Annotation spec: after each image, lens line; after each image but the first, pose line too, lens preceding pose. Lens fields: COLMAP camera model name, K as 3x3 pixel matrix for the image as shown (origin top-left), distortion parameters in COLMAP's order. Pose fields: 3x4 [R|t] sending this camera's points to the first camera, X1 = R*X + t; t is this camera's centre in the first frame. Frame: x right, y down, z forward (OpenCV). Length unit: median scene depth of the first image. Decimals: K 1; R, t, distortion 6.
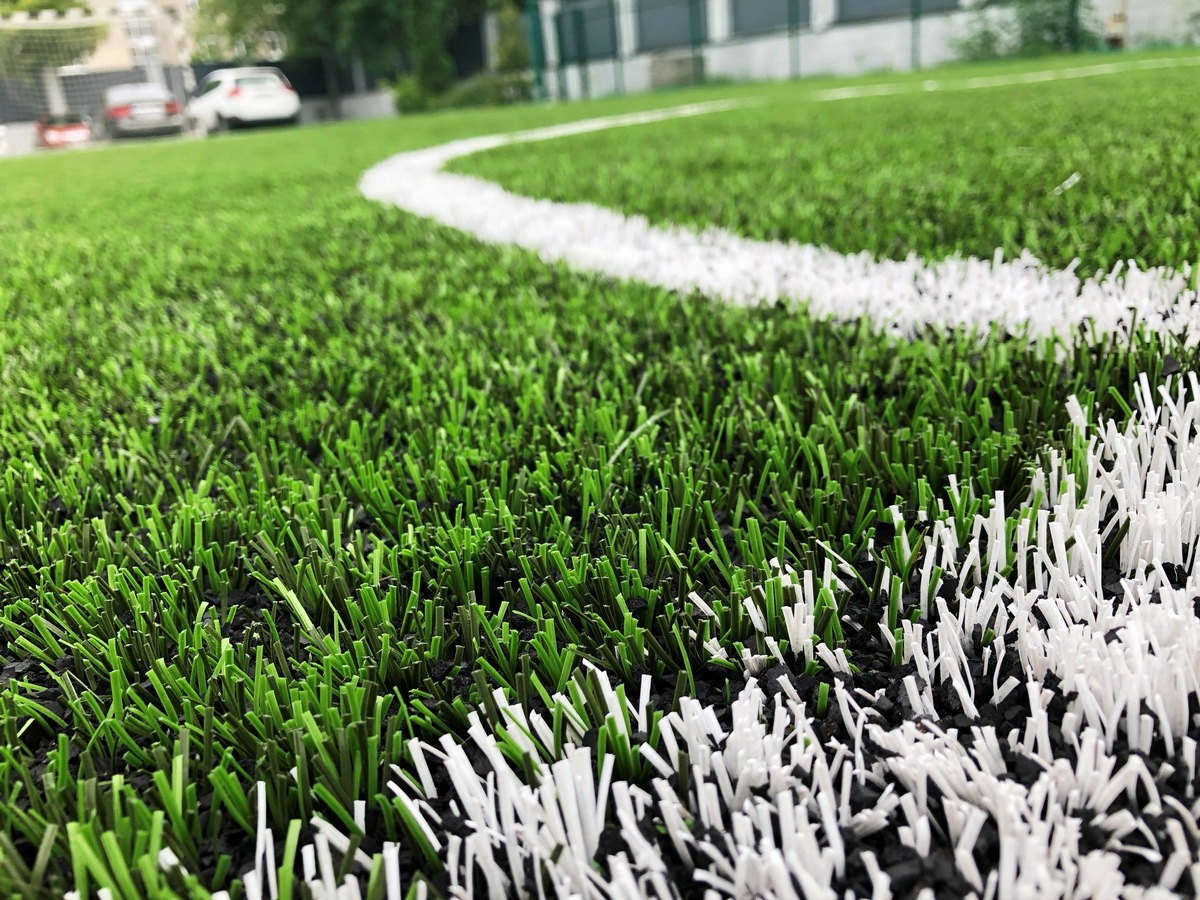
lens RADIAL K [[964.7, 0, 594.8], [0, 964.7, 442.6], [0, 0, 1]] dist [0.029901, -0.050545]
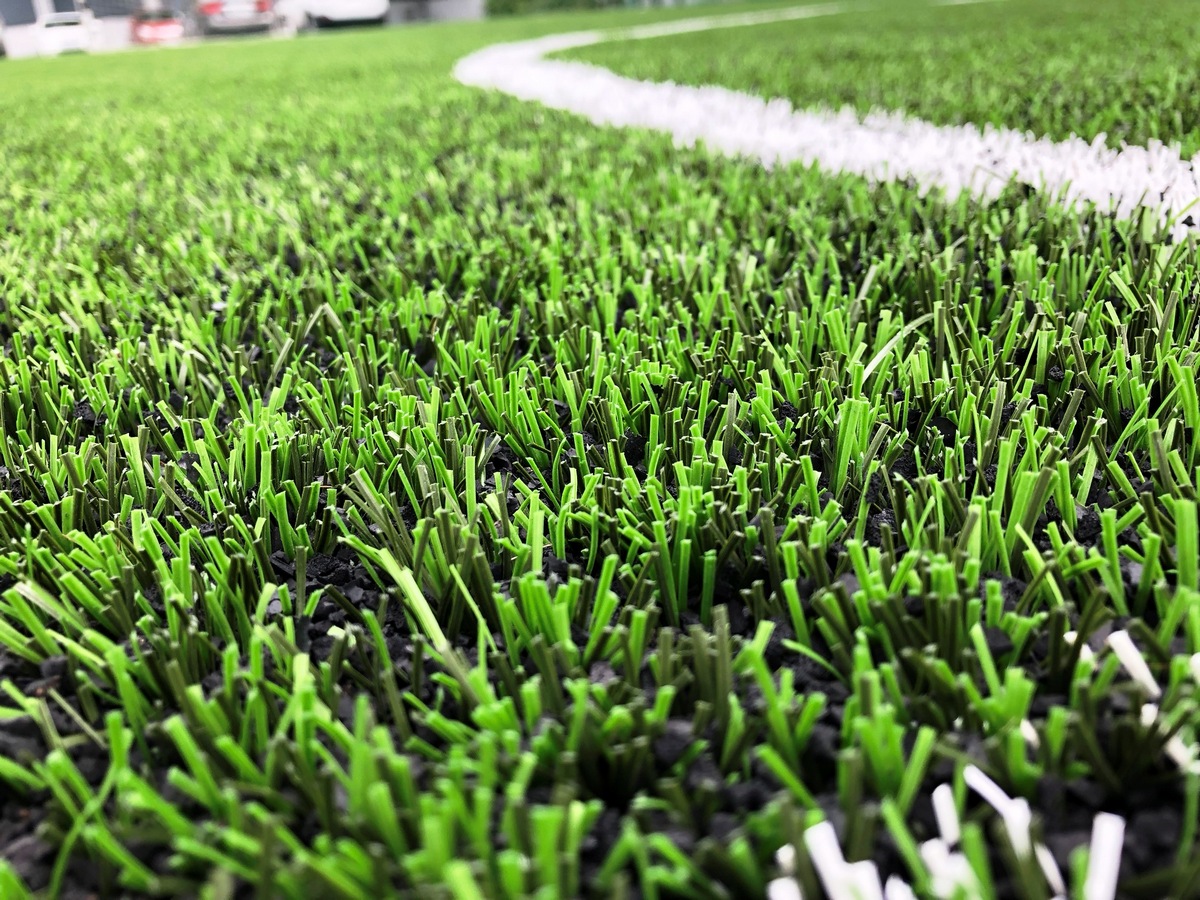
lens RADIAL K [[964.7, 0, 594.8], [0, 964.7, 442.6], [0, 0, 1]] dist [0.029901, -0.050545]
pose [[0.996024, 0.051473, -0.072704, -0.095326], [-0.045235, 0.995355, 0.084986, 0.006706], [0.076741, -0.081360, 0.993726, 0.249273]]
